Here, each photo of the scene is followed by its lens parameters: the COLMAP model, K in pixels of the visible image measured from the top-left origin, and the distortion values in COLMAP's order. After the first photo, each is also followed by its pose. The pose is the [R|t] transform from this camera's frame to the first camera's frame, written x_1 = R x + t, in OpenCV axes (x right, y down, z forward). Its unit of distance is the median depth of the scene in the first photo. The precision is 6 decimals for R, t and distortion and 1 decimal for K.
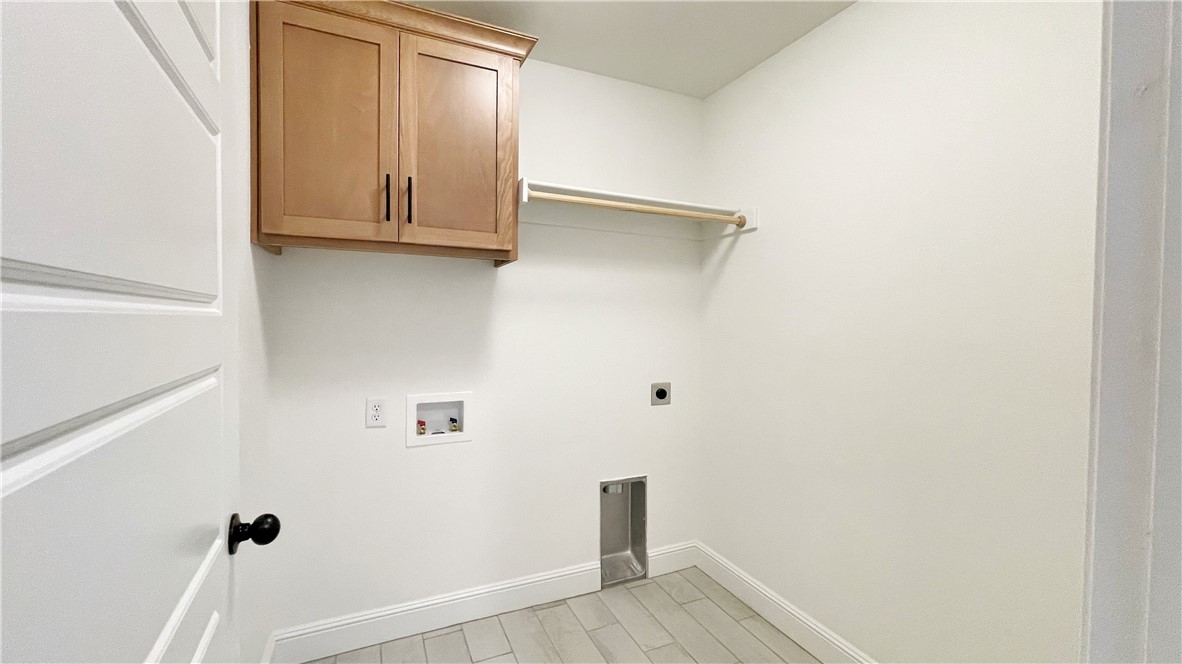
lens RADIAL K [[476.1, 0, 585.2], [0, 476.1, 330.5], [0, 0, 1]] dist [0.000585, 0.000067]
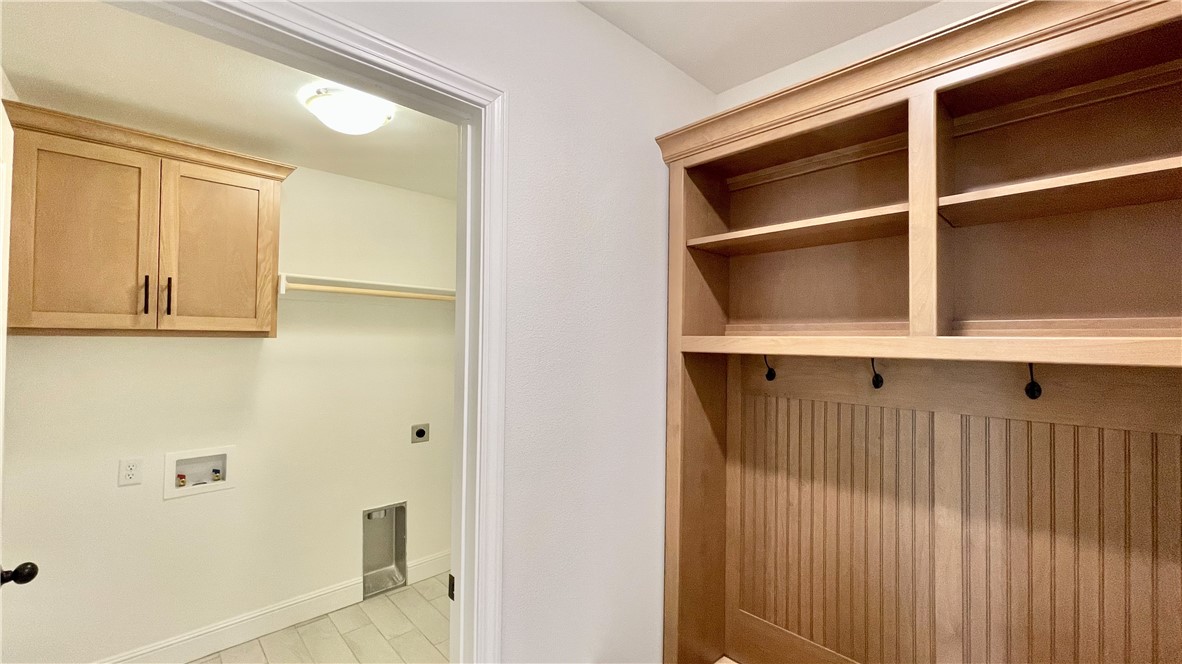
lens RADIAL K [[489.6, 0, 594.6], [0, 489.6, 330.3], [0, 0, 1]] dist [-0.010222, 0.009383]
pose [[0.943425, 0.005555, 0.331539, 0.205195], [0.004391, 0.999563, -0.029242, -0.120195], [-0.331557, 0.029043, 0.942988, -0.450380]]
